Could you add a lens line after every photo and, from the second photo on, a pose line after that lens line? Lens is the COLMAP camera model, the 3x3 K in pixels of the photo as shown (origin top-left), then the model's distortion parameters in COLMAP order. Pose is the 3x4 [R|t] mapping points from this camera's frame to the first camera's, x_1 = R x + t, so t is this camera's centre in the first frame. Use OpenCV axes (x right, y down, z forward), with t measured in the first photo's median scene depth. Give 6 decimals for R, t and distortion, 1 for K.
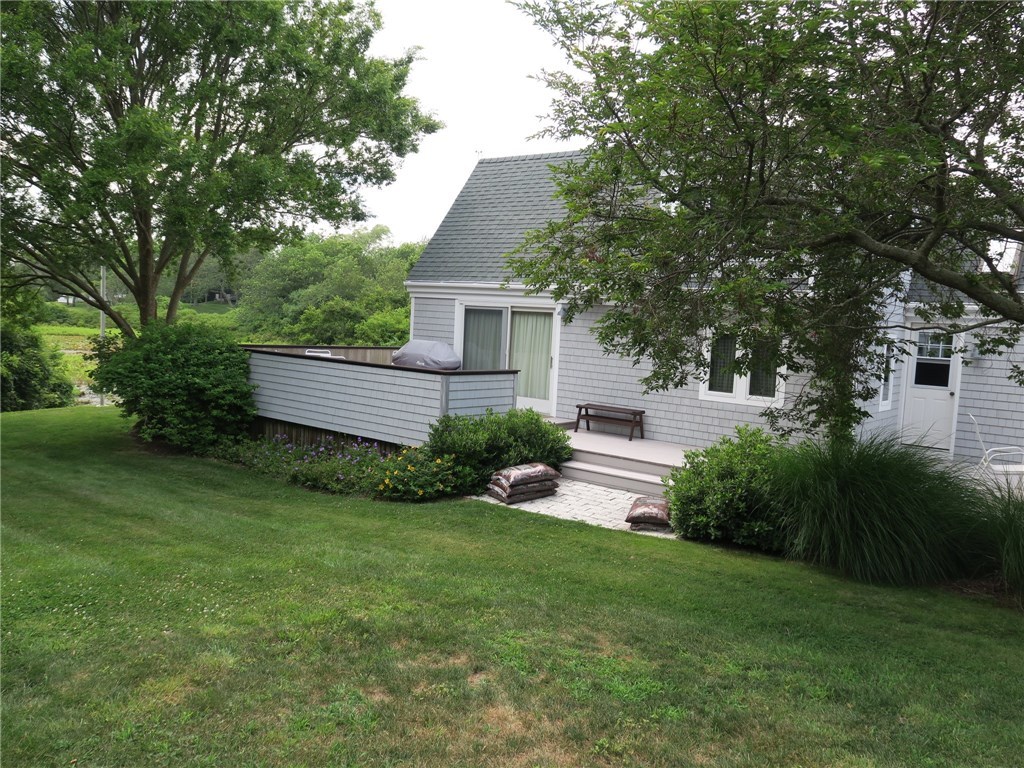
lens RADIAL K [[798.2, 0, 514.5], [0, 798.2, 385.1], [0, 0, 1]] dist [-0.011370, -0.006485]
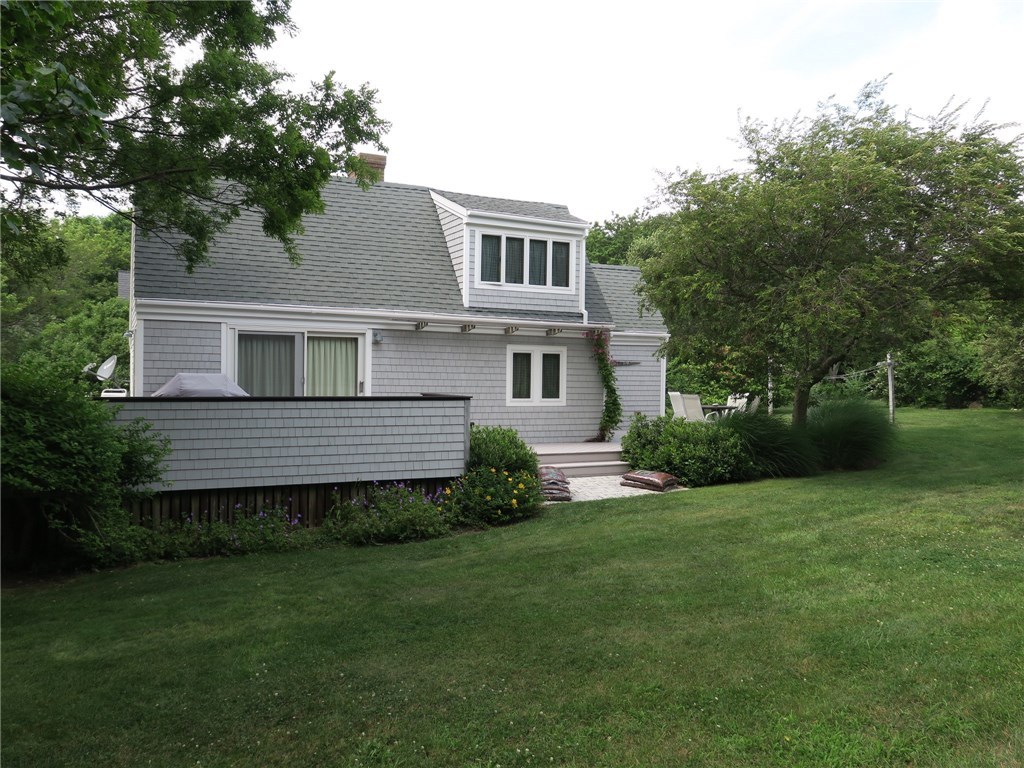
lens RADIAL K [[798.2, 0, 510.1], [0, 798.2, 383.8], [0, 0, 1]] dist [-0.011370, -0.006485]
pose [[0.406705, -0.081671, 0.909902, -0.737154], [0.066730, 0.995991, 0.059571, -0.074614], [-0.911119, 0.036490, 0.410524, 0.384709]]
